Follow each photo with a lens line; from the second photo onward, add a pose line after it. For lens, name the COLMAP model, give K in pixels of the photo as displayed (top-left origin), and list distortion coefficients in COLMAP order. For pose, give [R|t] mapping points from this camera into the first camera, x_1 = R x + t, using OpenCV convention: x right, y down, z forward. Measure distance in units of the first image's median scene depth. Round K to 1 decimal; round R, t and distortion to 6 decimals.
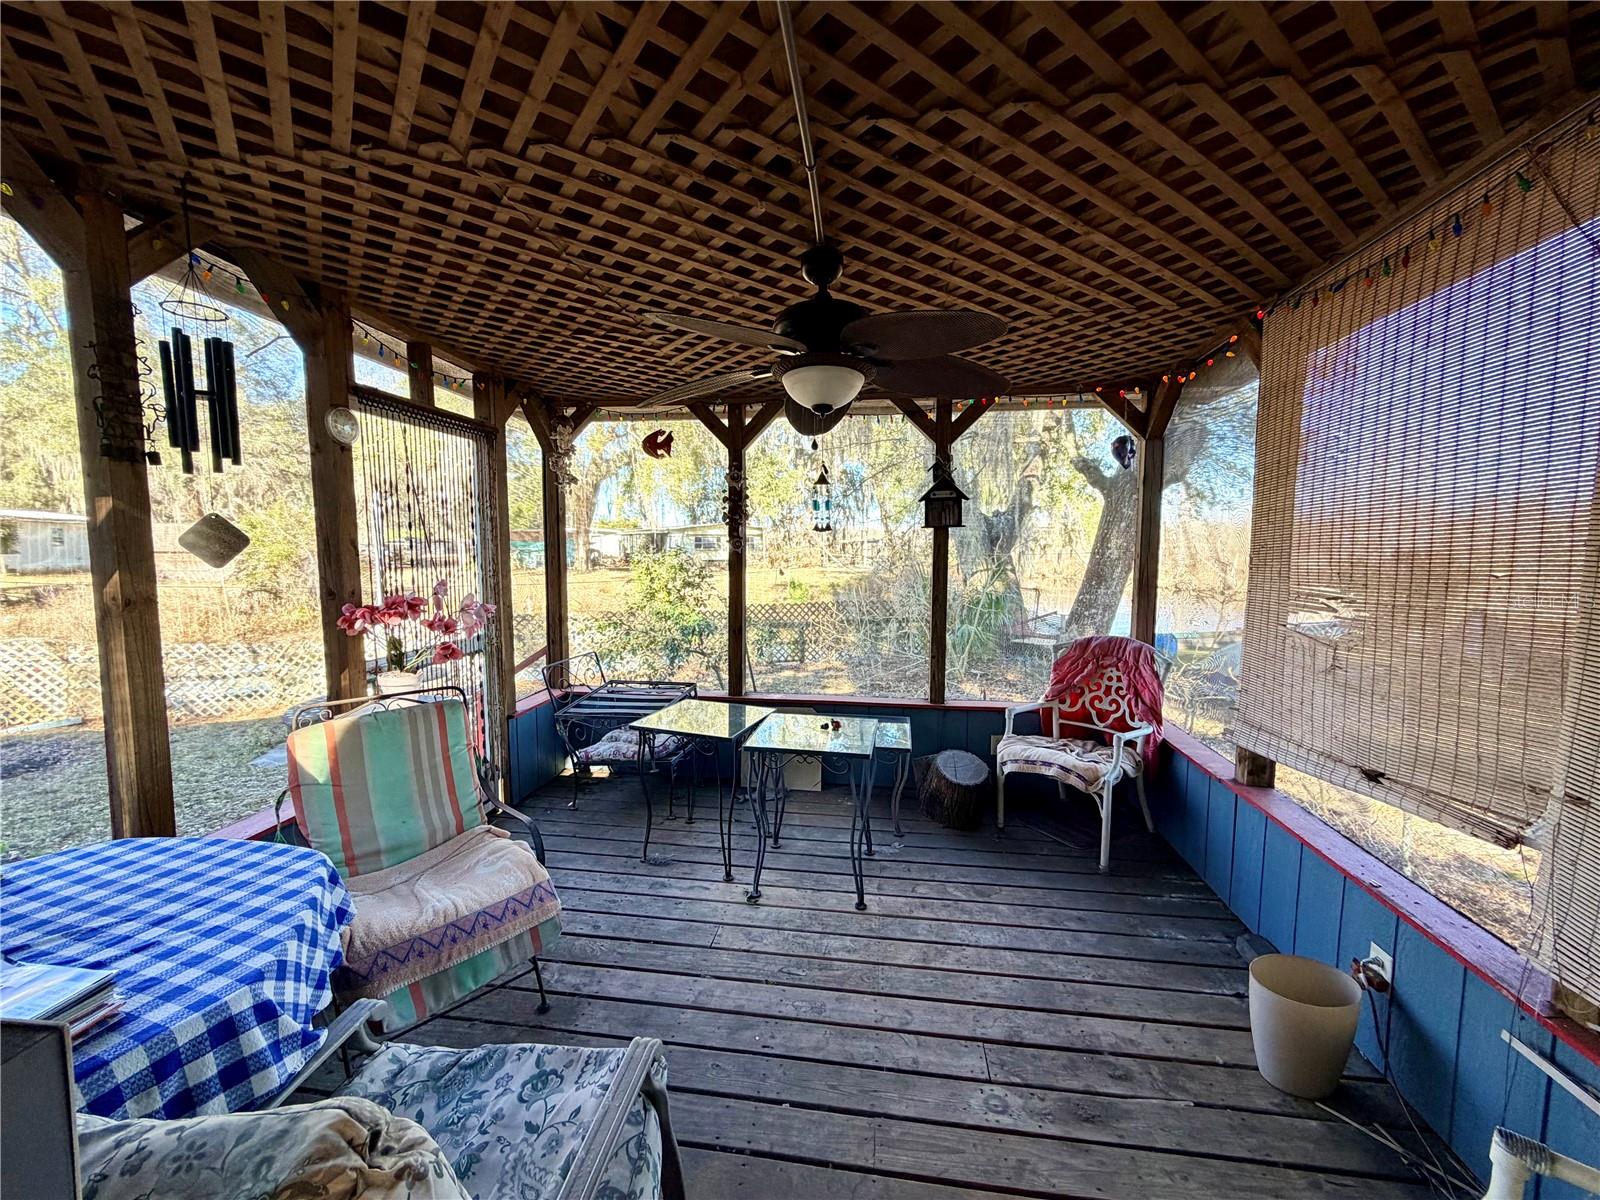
lens RADIAL K [[639.6, 0, 801.2], [0, 639.6, 599.8], [0, 0, 1]] dist [0.000696, -0.000057]
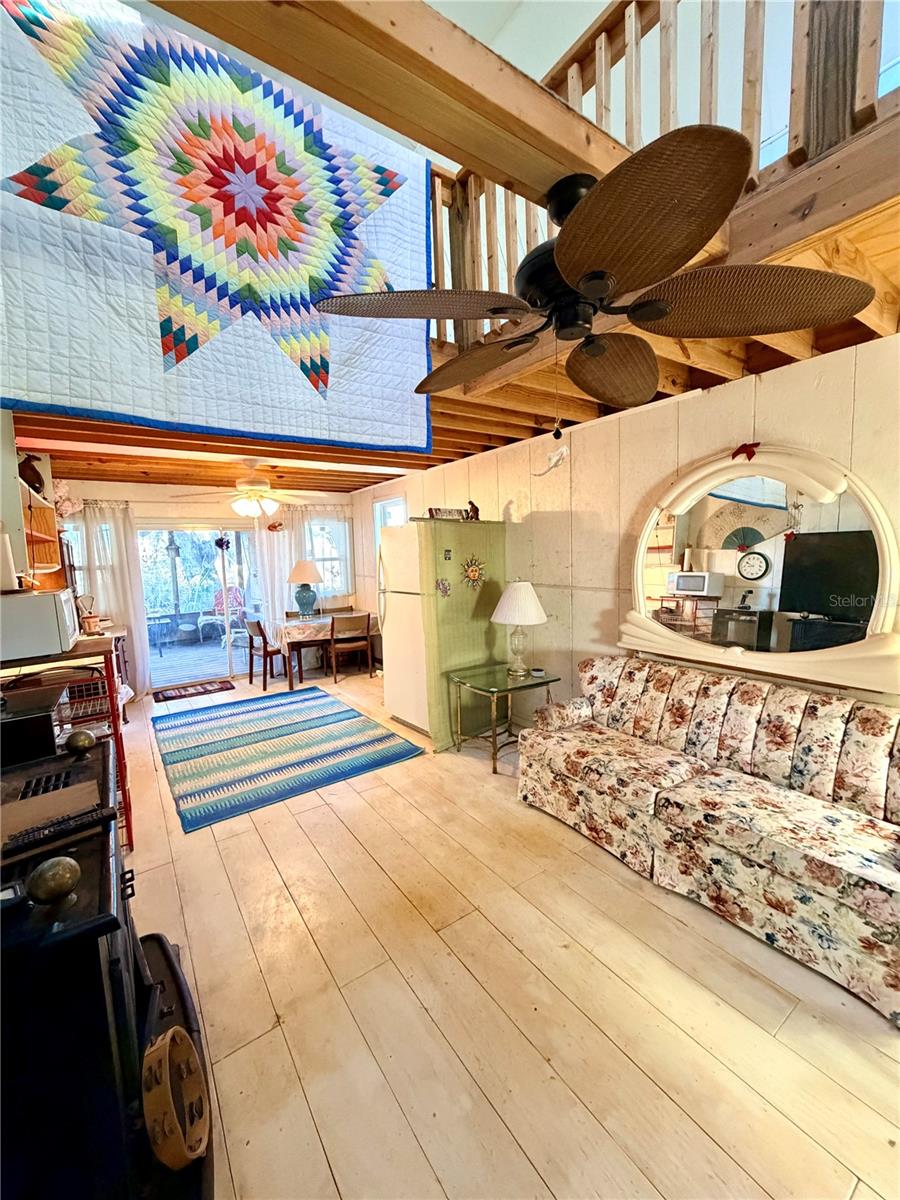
lens RADIAL K [[479.7, 0, 451.4], [0, 479.7, 595.8], [0, 0, 1]] dist [0.000696, -0.000057]
pose [[0.733314, -0.087988, 0.674173, -0.427987], [0.090253, 0.995413, 0.031744, 0.137456], [-0.673873, 0.037568, 0.737891, -1.845915]]
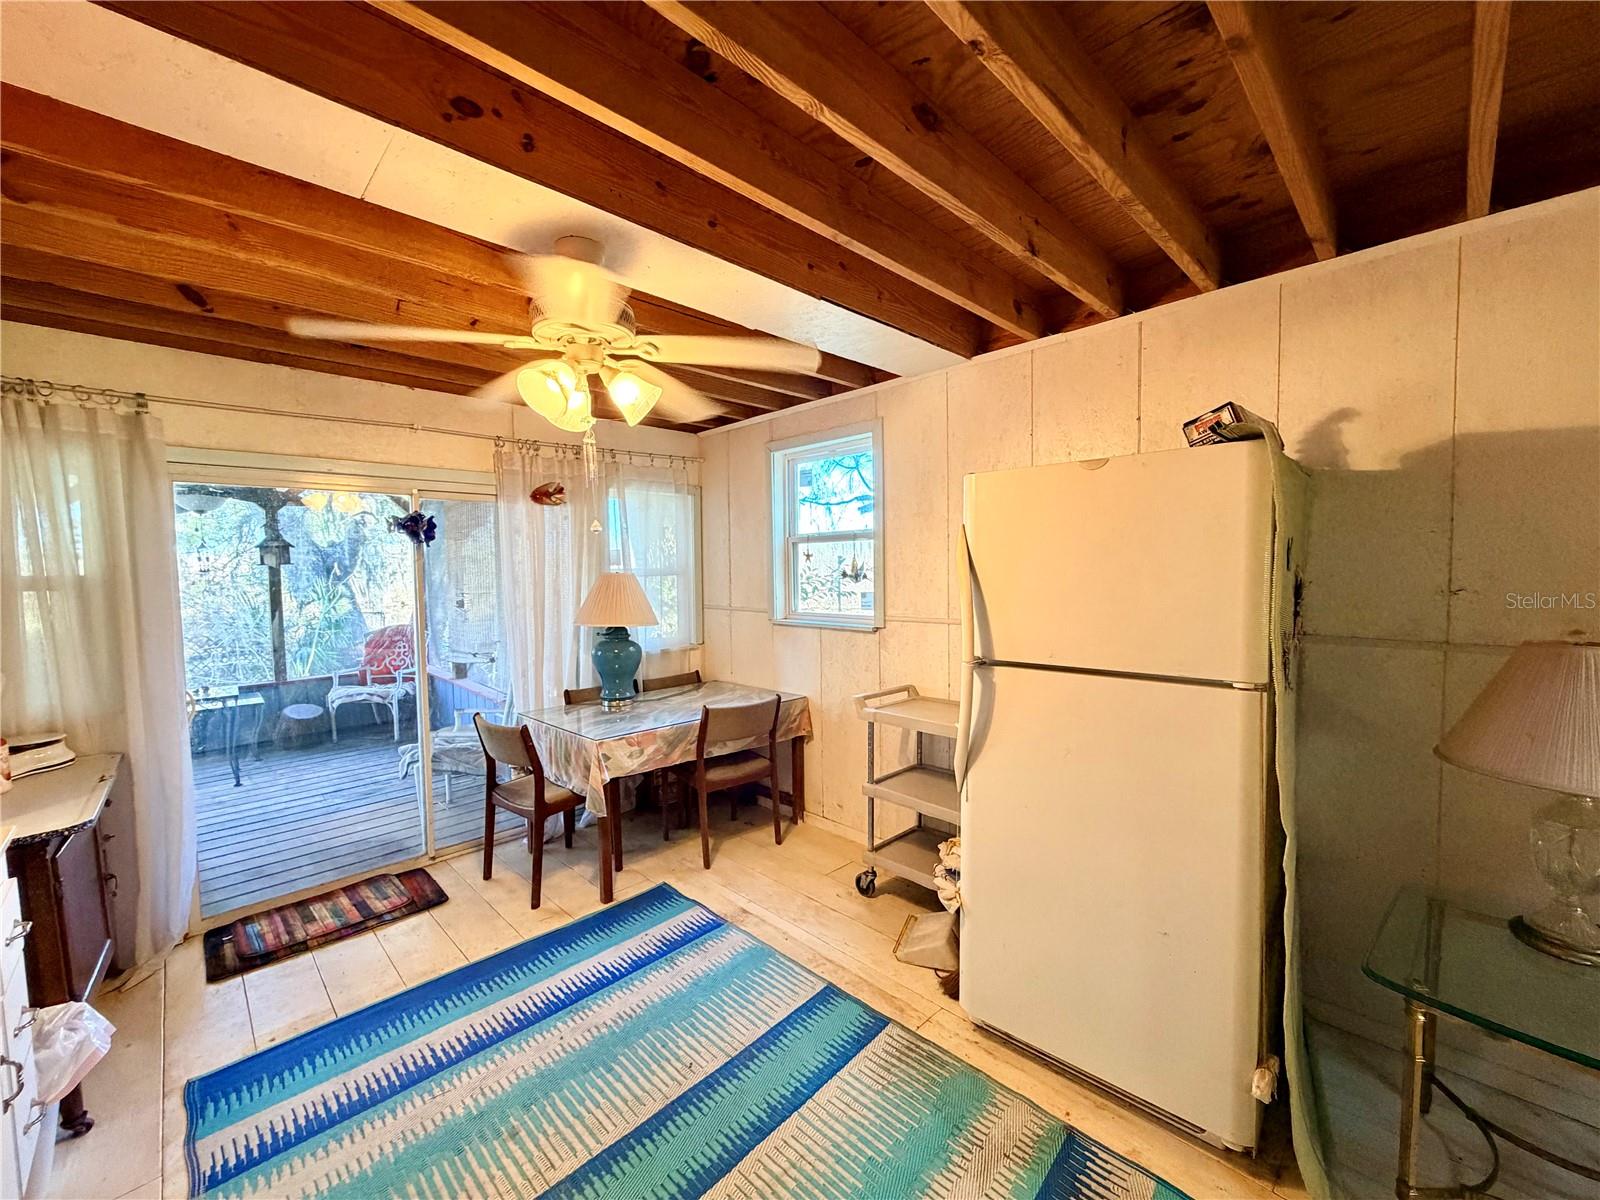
lens RADIAL K [[639.6, 0, 797.8], [0, 639.6, 599.7], [0, 0, 1]] dist [0.000696, -0.000057]
pose [[0.611689, -0.052166, 0.789377, -0.251560], [0.083498, 0.996507, 0.001152, 0.079207], [-0.786680, 0.065206, 0.613908, -1.010783]]
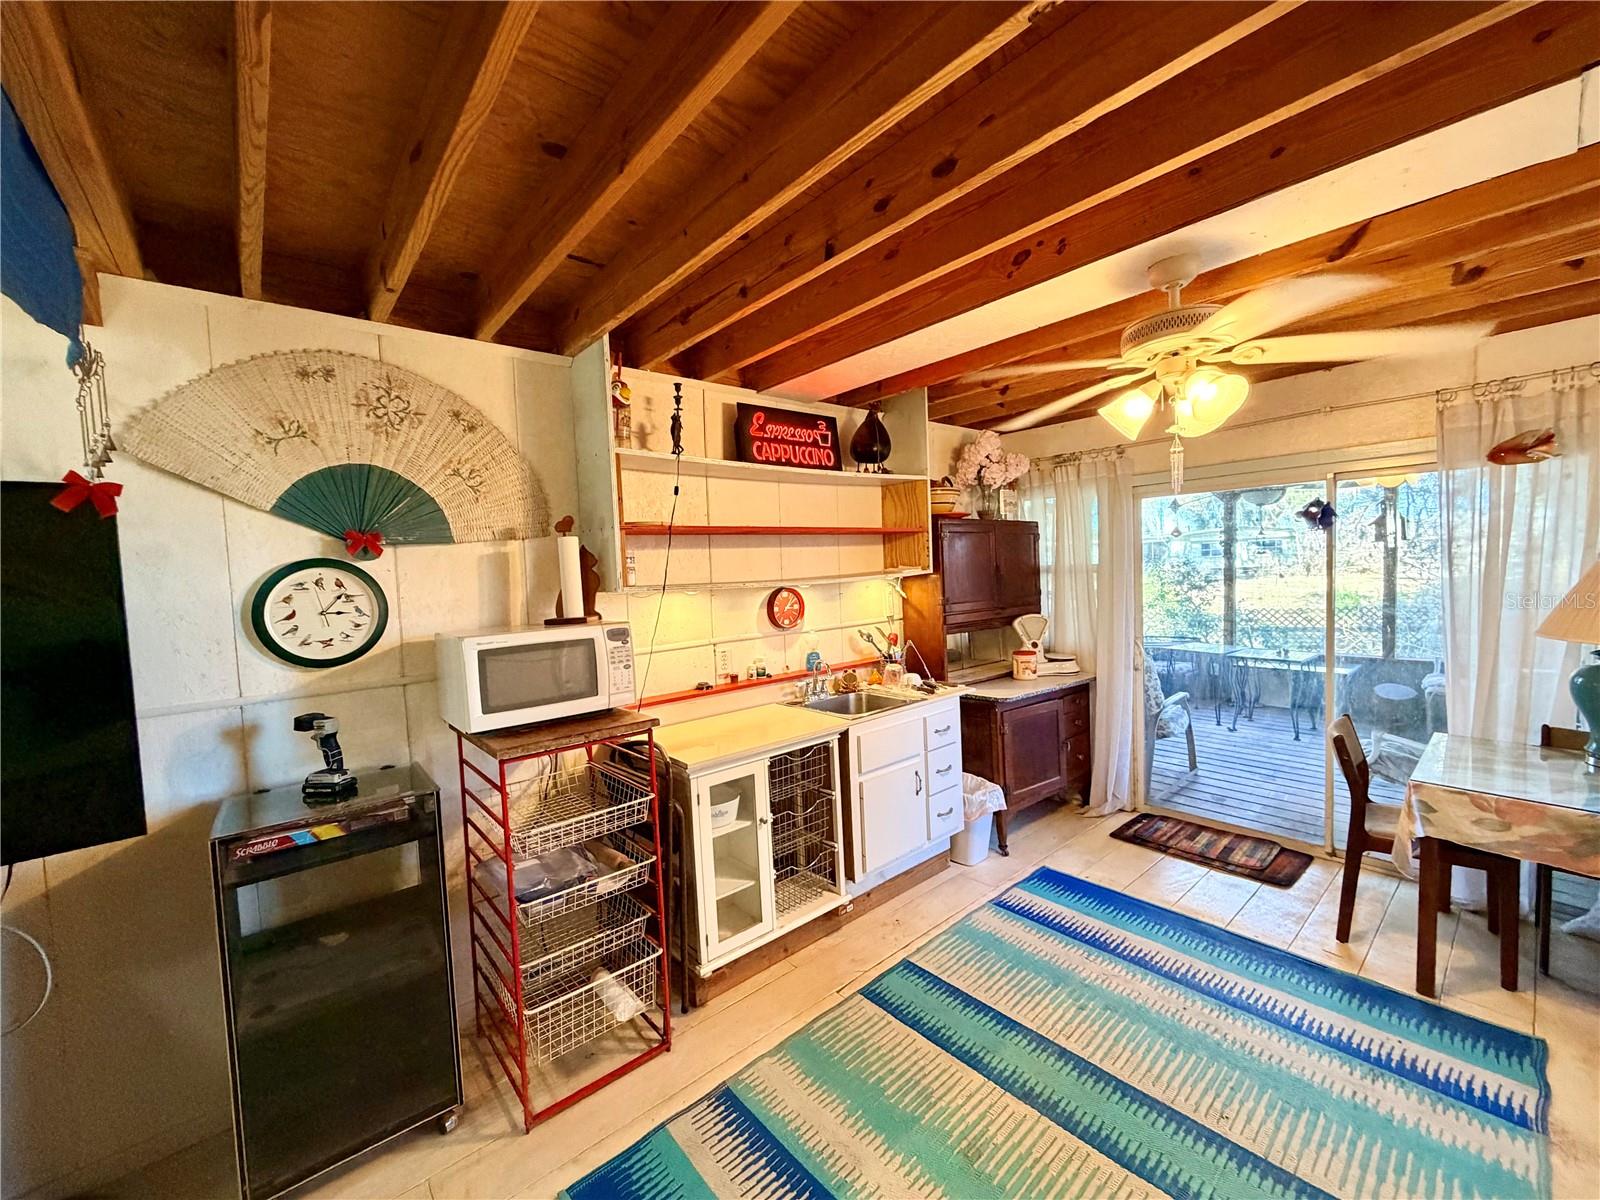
lens RADIAL K [[639.6, 0, 795.6], [0, 639.6, 599.2], [0, 0, 1]] dist [0.000696, -0.000057]
pose [[0.745331, 0.003133, -0.666687, 0.198814], [-0.016861, 0.999758, -0.014153, 0.076671], [0.666481, 0.021790, 0.745204, -1.187684]]
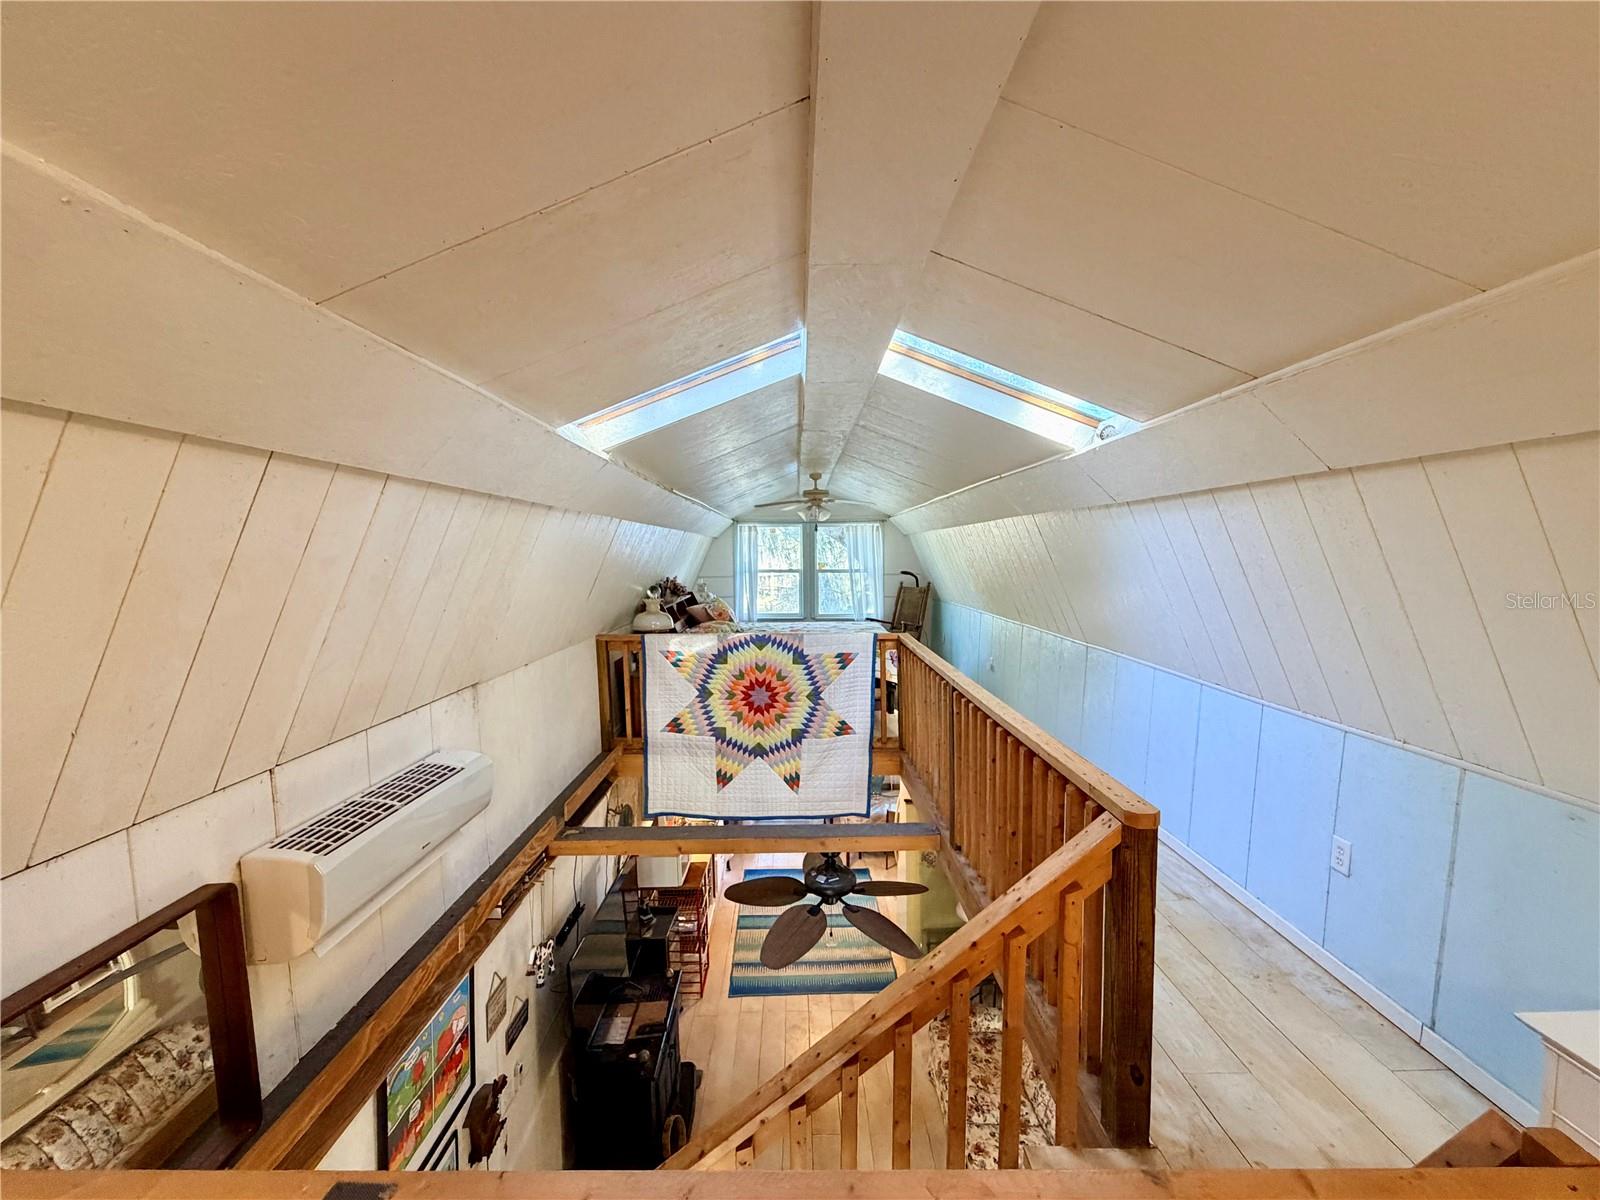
lens RADIAL K [[639.6, 0, 797.5], [0, 639.6, 600.5], [0, 0, 1]] dist [0.000696, -0.000057]
pose [[0.989713, -0.015108, 0.142267, -0.295361], [0.017277, 0.999752, -0.014026, -0.561904], [-0.142020, 0.016340, 0.989729, -2.754982]]
